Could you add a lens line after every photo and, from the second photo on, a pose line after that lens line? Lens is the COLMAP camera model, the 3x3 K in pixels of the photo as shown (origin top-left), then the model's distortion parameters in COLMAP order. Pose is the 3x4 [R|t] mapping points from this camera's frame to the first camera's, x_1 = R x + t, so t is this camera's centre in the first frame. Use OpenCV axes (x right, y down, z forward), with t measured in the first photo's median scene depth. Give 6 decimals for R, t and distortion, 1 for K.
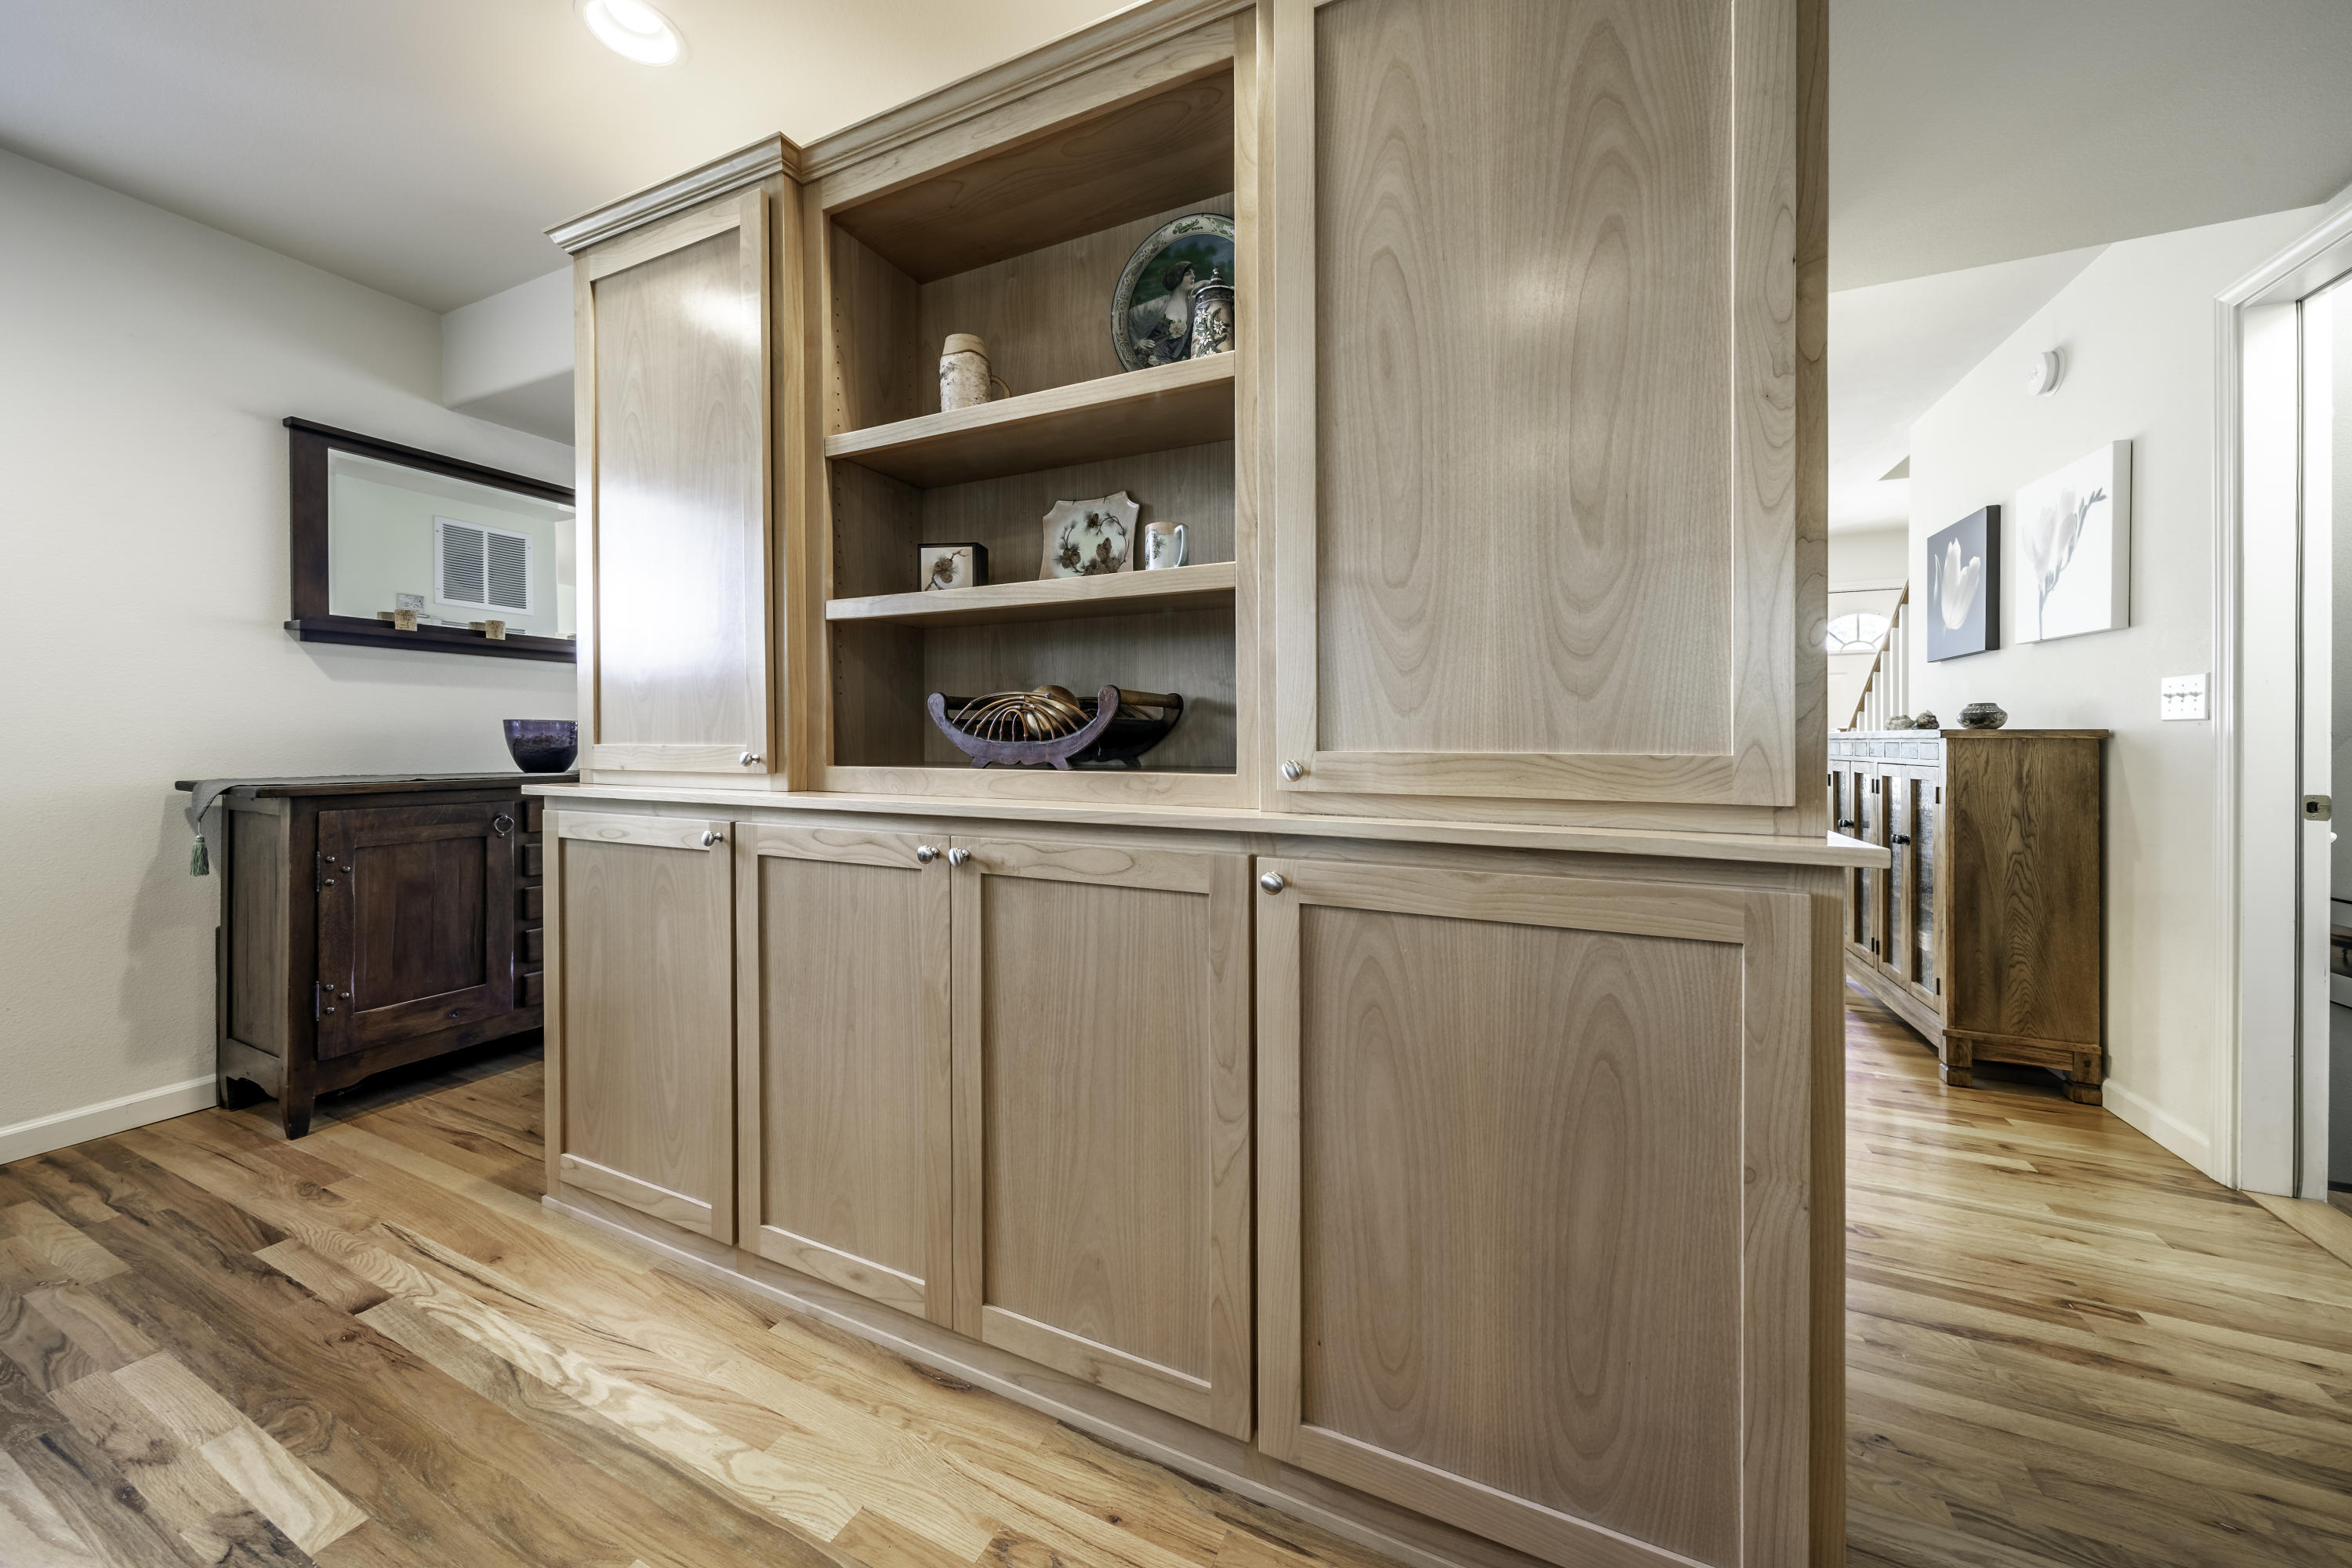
lens RADIAL K [[832.8, 0, 1192.0], [0, 832.8, 746.9], [0, 0, 1]] dist [-0.000763, -0.000198]
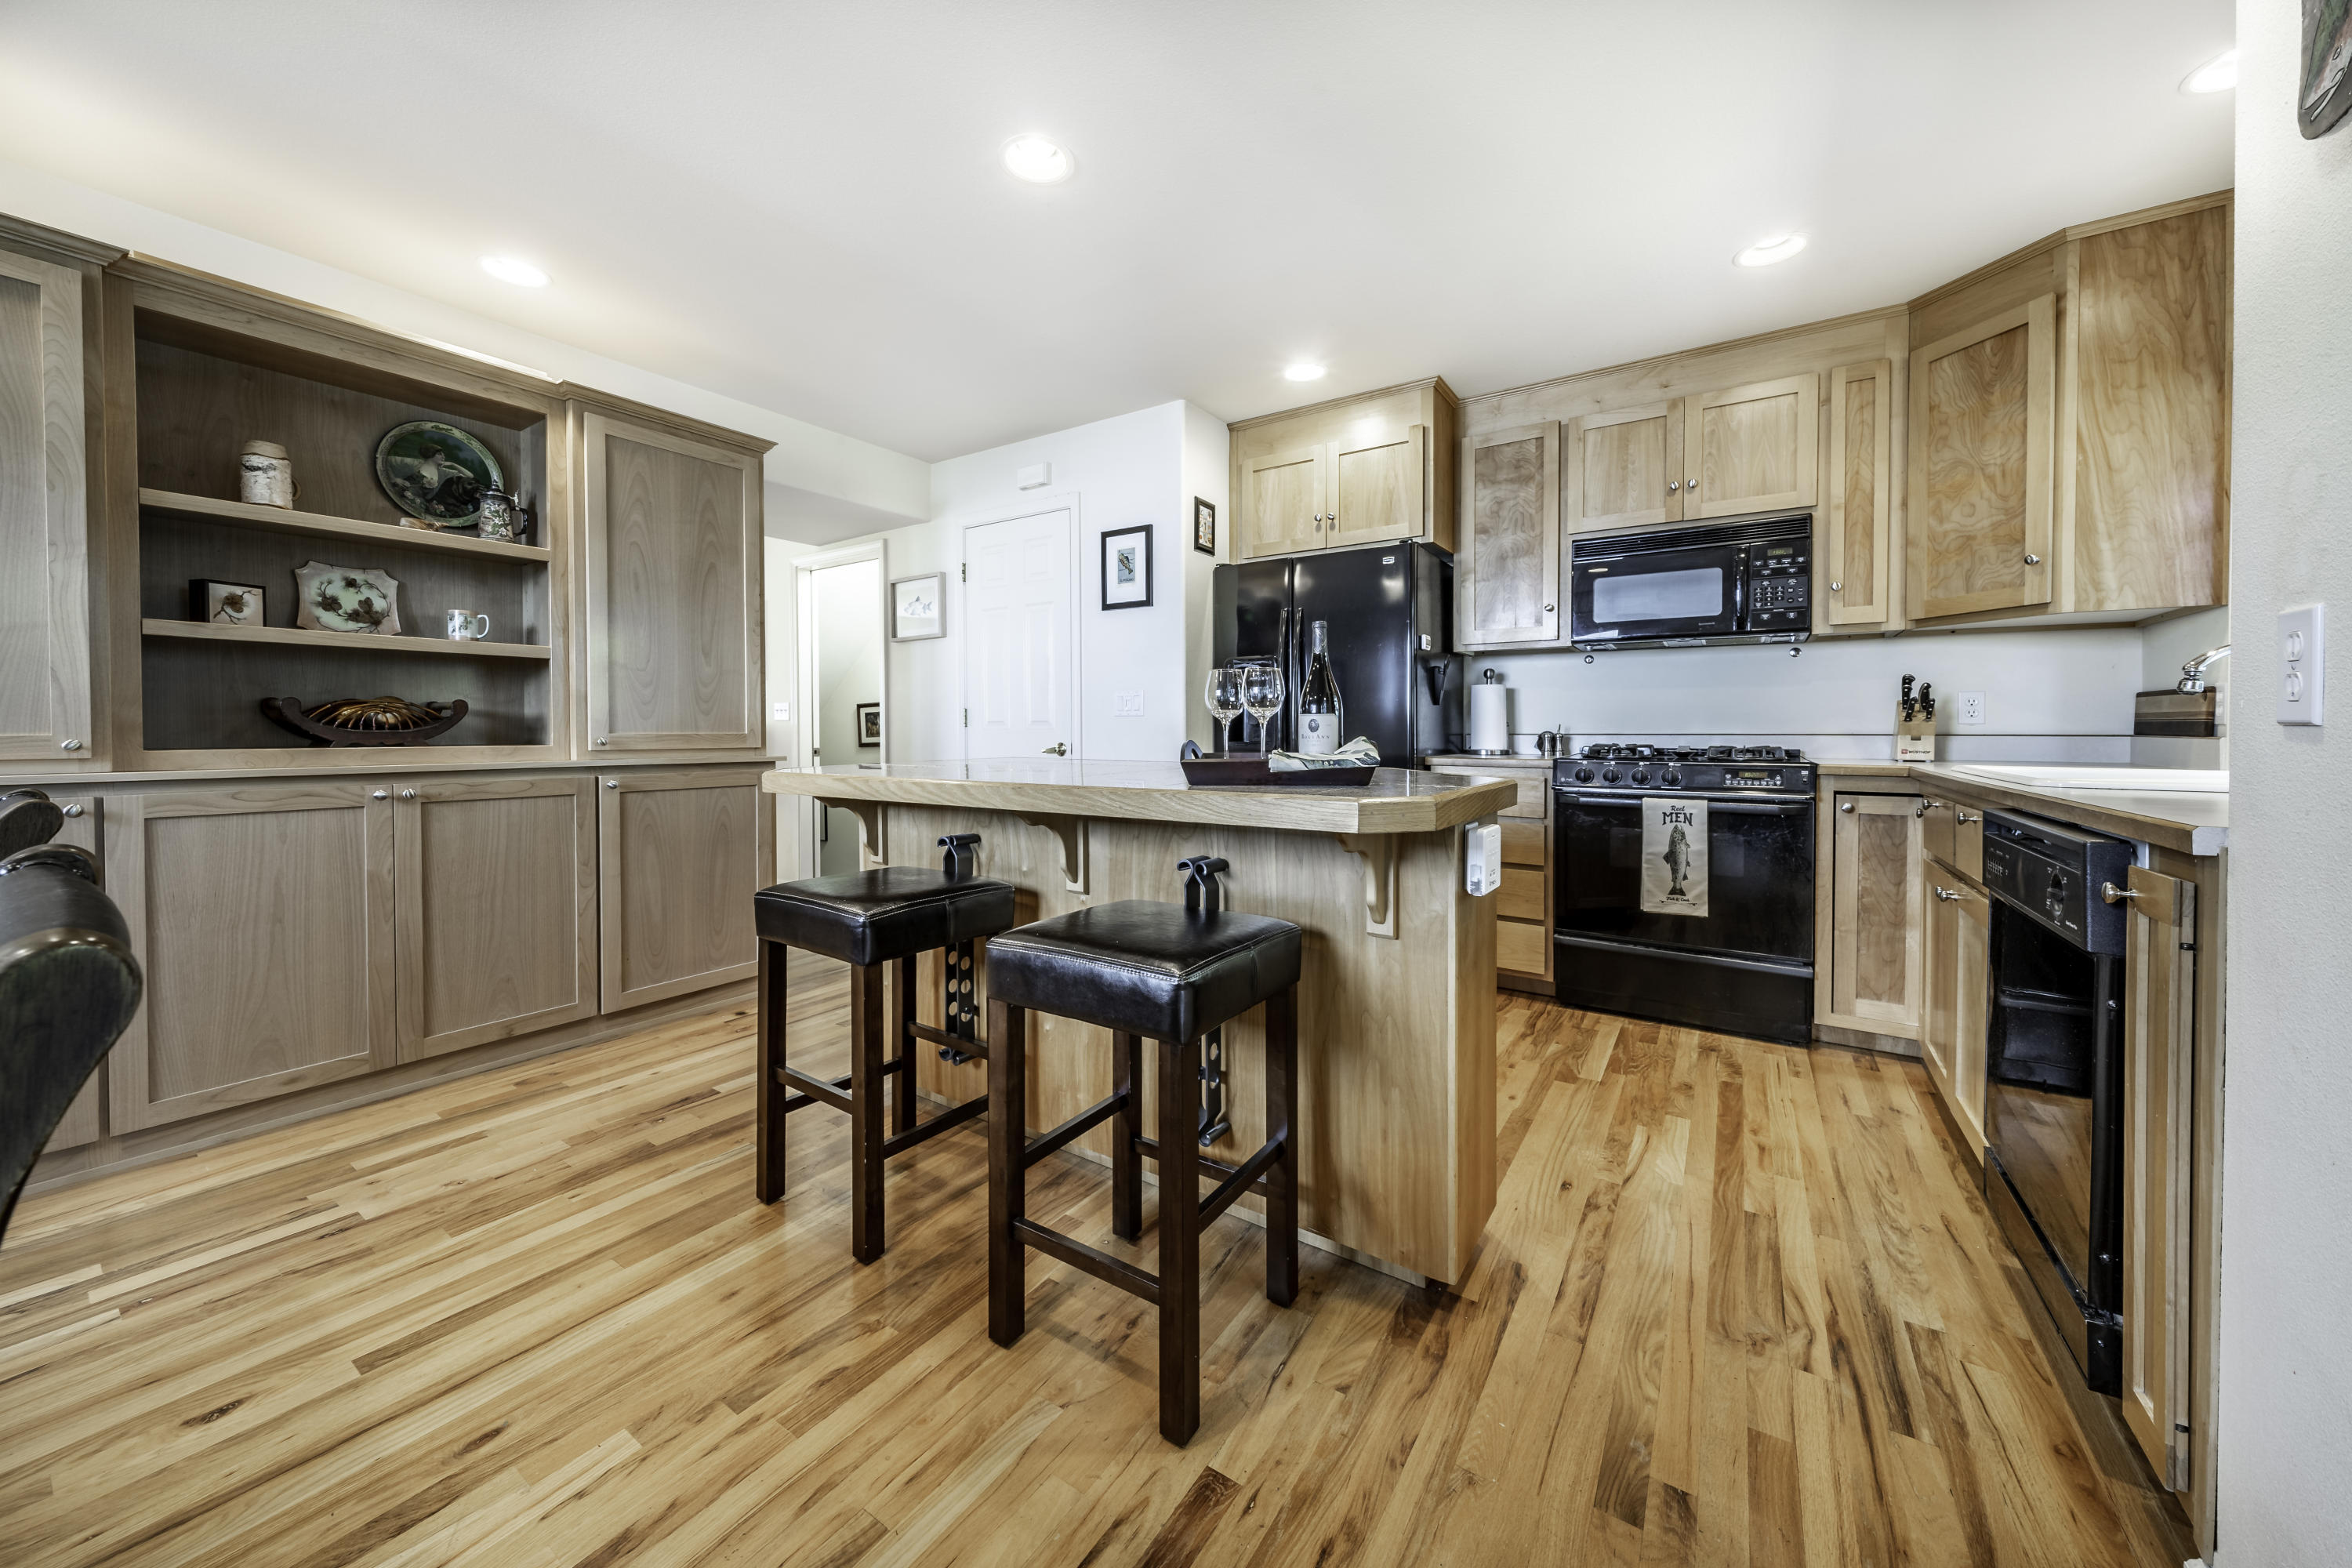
lens RADIAL K [[854.5, 0, 1103.7], [0, 854.5, 740.3], [0, 0, 1]] dist [0.001558, 0.000012]
pose [[0.242857, -0.016027, 0.969930, -1.530111], [0.006678, 0.999867, 0.014849, -0.002489], [-0.970039, 0.002871, 0.242932, -0.815990]]
